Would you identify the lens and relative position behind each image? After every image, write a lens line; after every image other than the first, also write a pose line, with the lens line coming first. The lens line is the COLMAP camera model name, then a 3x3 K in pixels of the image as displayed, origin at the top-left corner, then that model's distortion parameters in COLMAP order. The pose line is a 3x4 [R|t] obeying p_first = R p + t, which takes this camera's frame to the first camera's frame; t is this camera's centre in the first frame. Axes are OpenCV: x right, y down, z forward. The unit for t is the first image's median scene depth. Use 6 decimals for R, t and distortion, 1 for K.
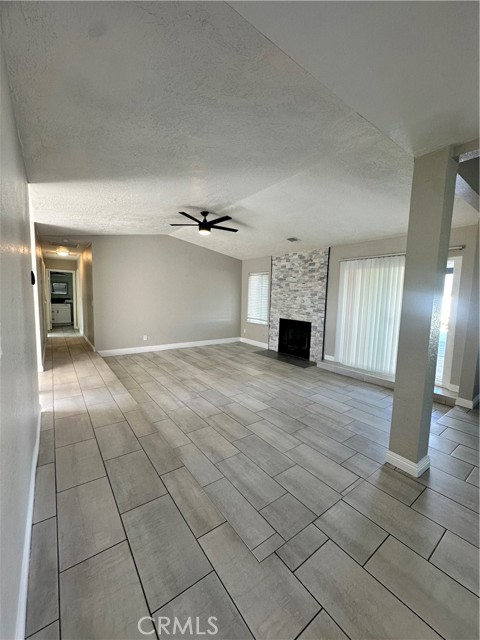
lens RADIAL K [[254.8, 0, 238.7], [0, 254.8, 320.2], [0, 0, 1]] dist [-0.003843, 0.000675]
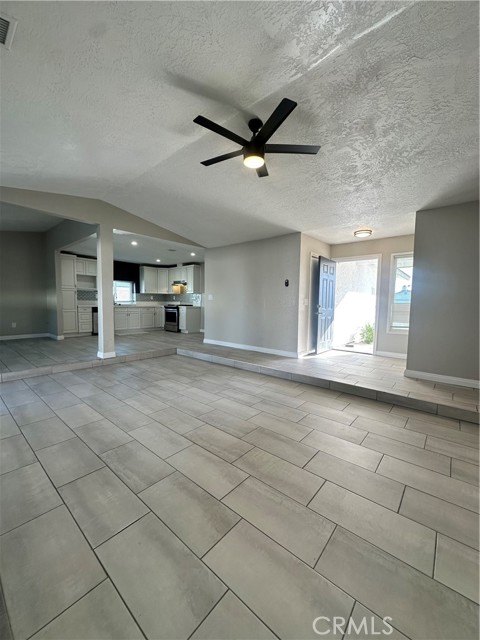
lens RADIAL K [[254.8, 0, 238.7], [0, 254.8, 320.2], [0, 0, 1]] dist [-0.003843, 0.000675]
pose [[-0.973617, -0.025533, -0.226757, 0.010932], [-0.062595, 0.985486, 0.157793, -0.073319], [0.219437, 0.167824, -0.961084, 1.281358]]
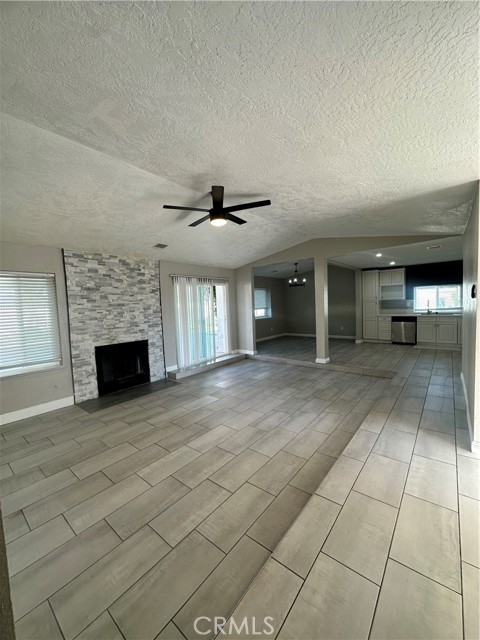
lens RADIAL K [[254.8, 0, 238.7], [0, 254.8, 320.2], [0, 0, 1]] dist [-0.003843, 0.000675]
pose [[-0.245236, -0.079426, 0.966204, -0.679271], [0.127318, 0.985368, 0.113317, -0.124088], [-0.961067, 0.150804, -0.231536, 0.930957]]
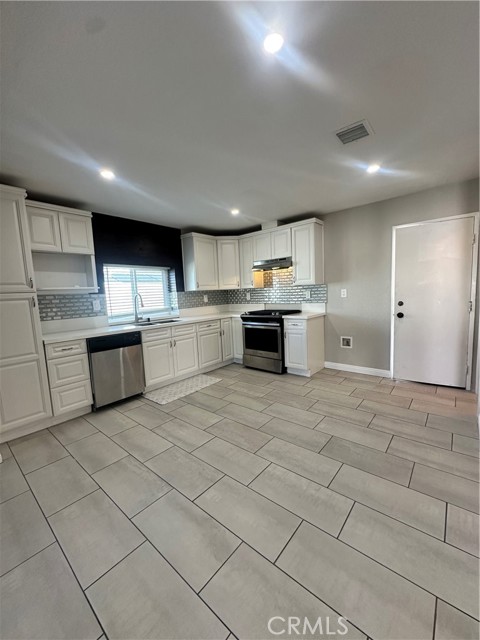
lens RADIAL K [[259.7, 0, 240.0], [0, 259.7, 320.0], [0, 0, 1]] dist [-0.000934, 0.000092]
pose [[-0.972426, 0.042072, -0.229385, 0.288255], [-0.003464, 0.980879, 0.194590, -0.014655], [0.233185, 0.190019, -0.953686, 0.340612]]
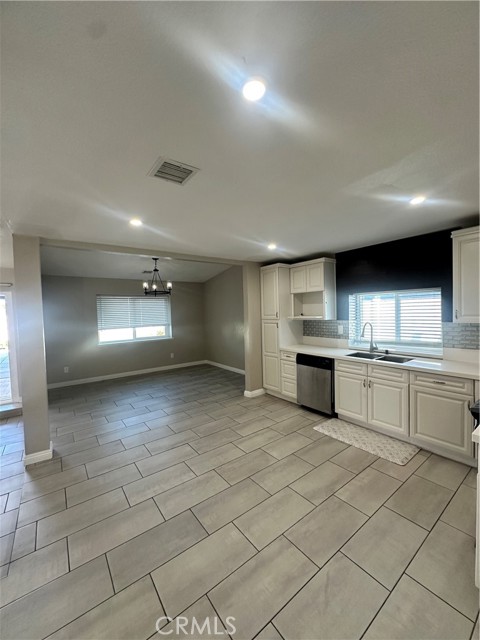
lens RADIAL K [[254.8, 0, 238.7], [0, 254.8, 320.2], [0, 0, 1]] dist [-0.003843, 0.000675]
pose [[-0.006213, -0.064045, 0.997928, -0.237197], [0.127768, 0.989717, 0.064314, -0.037130], [-0.991785, 0.127903, 0.002033, -0.051088]]
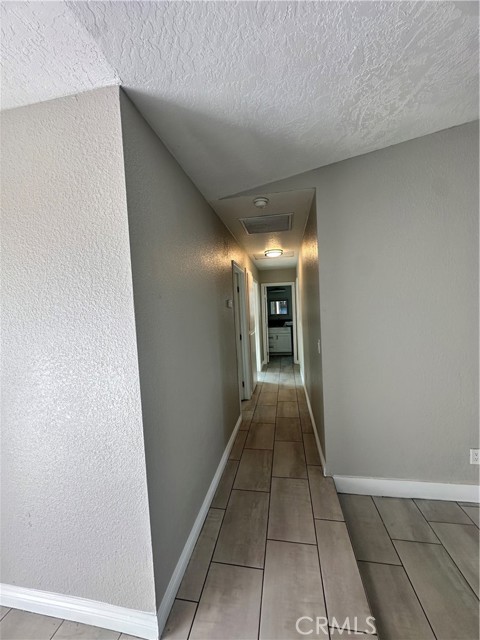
lens RADIAL K [[254.8, 0, 238.7], [0, 254.8, 320.2], [0, 0, 1]] dist [-0.003843, 0.000675]
pose [[0.685461, -0.023721, -0.727723, -0.380107], [-0.007409, 0.999190, -0.039549, -0.093223], [0.728071, 0.032501, 0.684730, 0.651471]]
